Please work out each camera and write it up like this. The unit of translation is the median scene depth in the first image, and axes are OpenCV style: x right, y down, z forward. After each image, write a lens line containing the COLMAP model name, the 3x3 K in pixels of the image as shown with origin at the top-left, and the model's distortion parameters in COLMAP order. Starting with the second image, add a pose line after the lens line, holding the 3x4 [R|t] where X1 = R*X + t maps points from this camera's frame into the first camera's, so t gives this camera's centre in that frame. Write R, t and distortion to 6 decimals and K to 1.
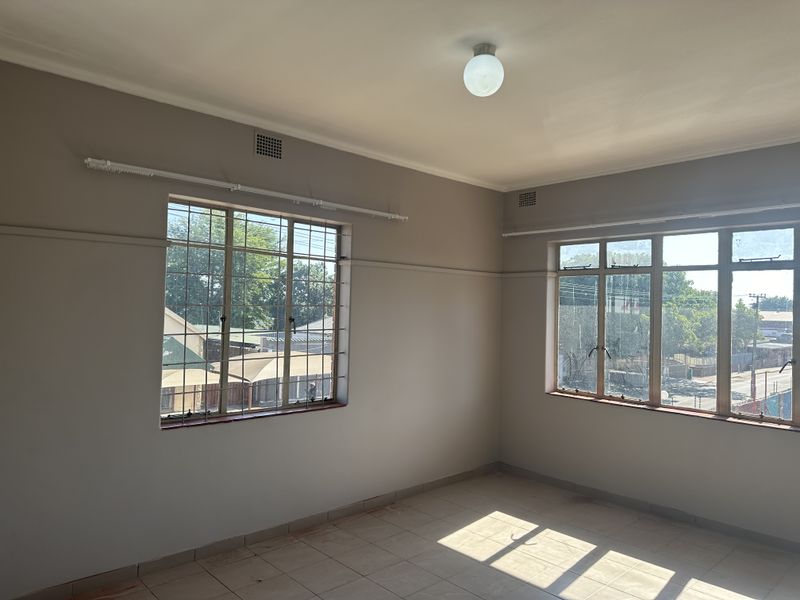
lens RADIAL K [[563.9, 0, 398.5], [0, 563.9, 304.5], [0, 0, 1]] dist [0.083260, -0.130211]
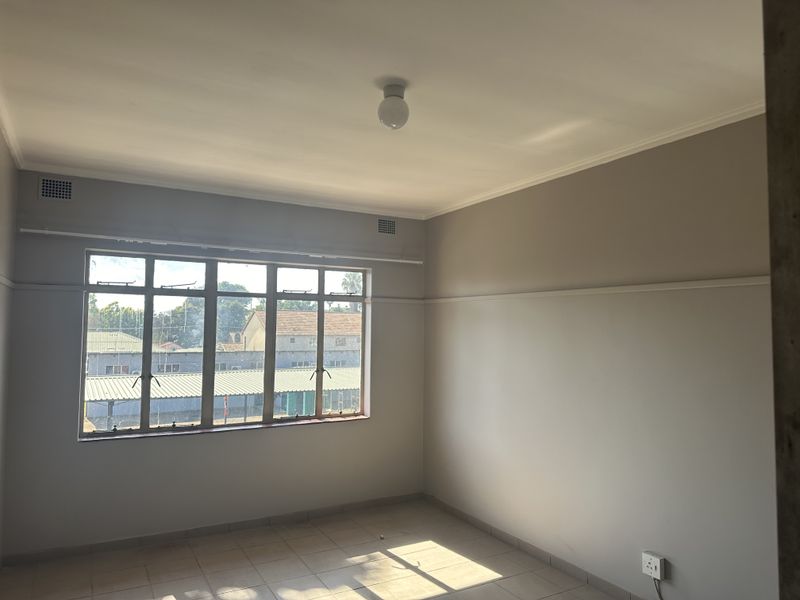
lens RADIAL K [[540.2, 0, 400.0], [0, 540.2, 300.0], [0, 0, 1]] dist [0.006685, -0.102125]
pose [[0.229654, 0.046174, 0.972176, -0.444135], [-0.003836, 0.998909, -0.046538, -0.006212], [-0.973265, 0.006958, 0.229581, 0.480855]]
